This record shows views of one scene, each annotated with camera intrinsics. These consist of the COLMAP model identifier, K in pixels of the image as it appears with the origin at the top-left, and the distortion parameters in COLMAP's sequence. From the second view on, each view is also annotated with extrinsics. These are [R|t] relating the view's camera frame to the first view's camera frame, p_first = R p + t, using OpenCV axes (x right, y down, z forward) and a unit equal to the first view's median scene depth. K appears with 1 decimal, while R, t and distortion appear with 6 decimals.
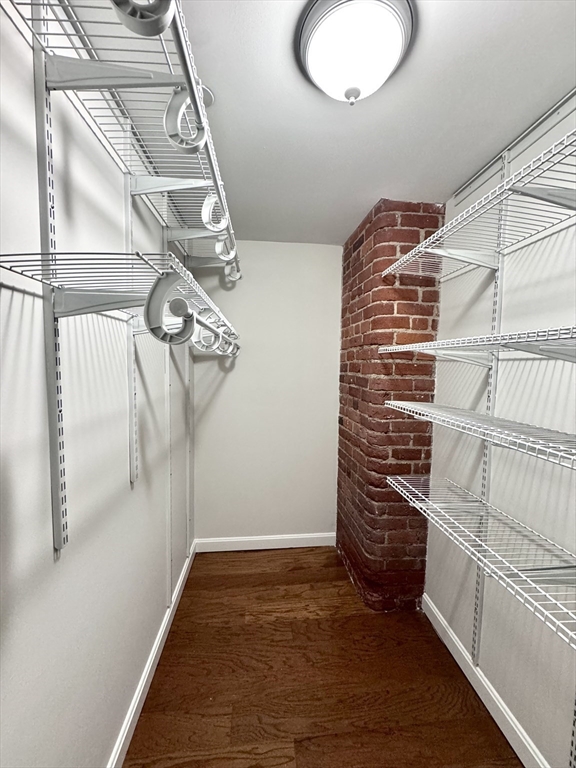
lens RADIAL K [[306.7, 0, 288.0], [0, 306.7, 384.0], [0, 0, 1]] dist [-0.001191, 0.000047]
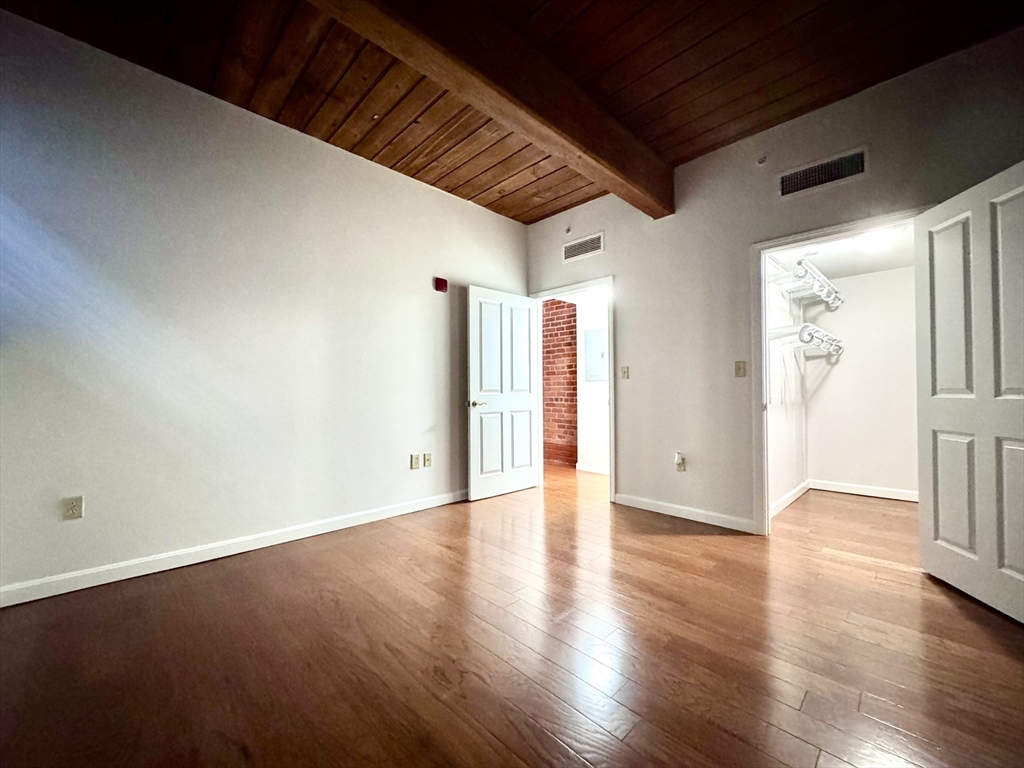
lens RADIAL K [[409.0, 0, 511.3], [0, 409.0, 382.7], [0, 0, 1]] dist [-0.001191, 0.000047]
pose [[0.626964, -0.035459, -0.778241, 0.386049], [-0.039214, 0.996261, -0.076985, 0.273977], [0.778061, 0.078785, 0.623229, -1.535912]]
